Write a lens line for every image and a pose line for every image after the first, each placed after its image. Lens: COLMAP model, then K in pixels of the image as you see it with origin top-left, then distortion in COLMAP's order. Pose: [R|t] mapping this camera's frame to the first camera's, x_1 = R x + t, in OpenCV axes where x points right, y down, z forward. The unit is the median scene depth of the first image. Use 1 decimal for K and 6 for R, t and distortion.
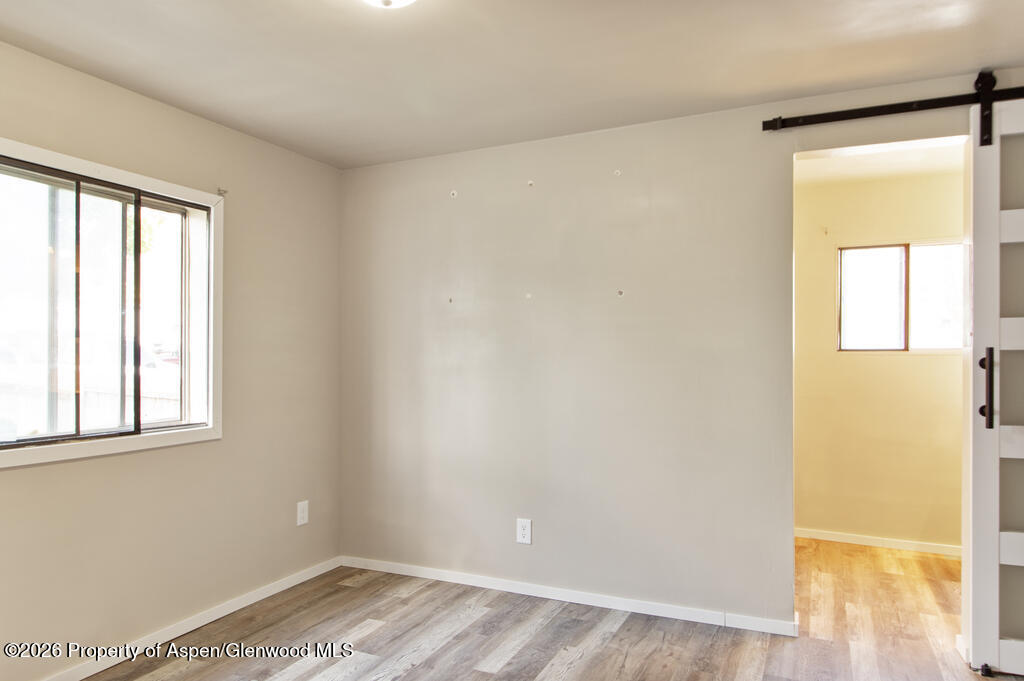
lens RADIAL K [[659.2, 0, 515.7], [0, 659.2, 340.9], [0, 0, 1]] dist [0.004859, -0.001194]
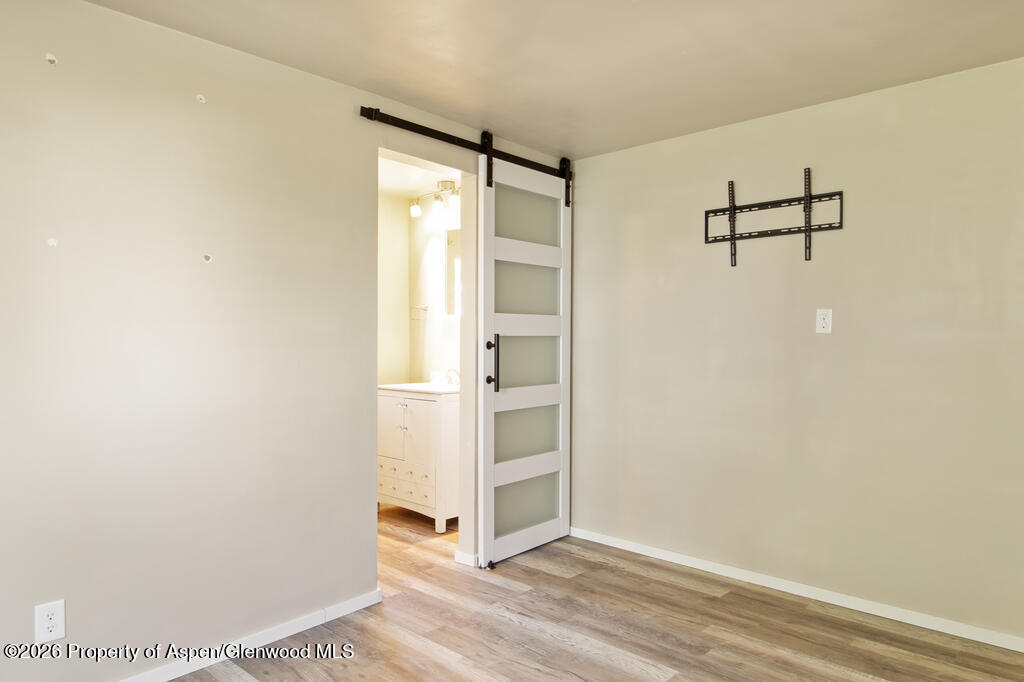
lens RADIAL K [[659.2, 0, 514.0], [0, 659.2, 346.4], [0, 0, 1]] dist [0.004859, -0.001194]
pose [[0.306810, -0.007573, 0.951741, -0.541653], [-0.021704, 0.999653, 0.014951, 0.013152], [-0.951523, -0.025244, 0.306539, 0.489447]]
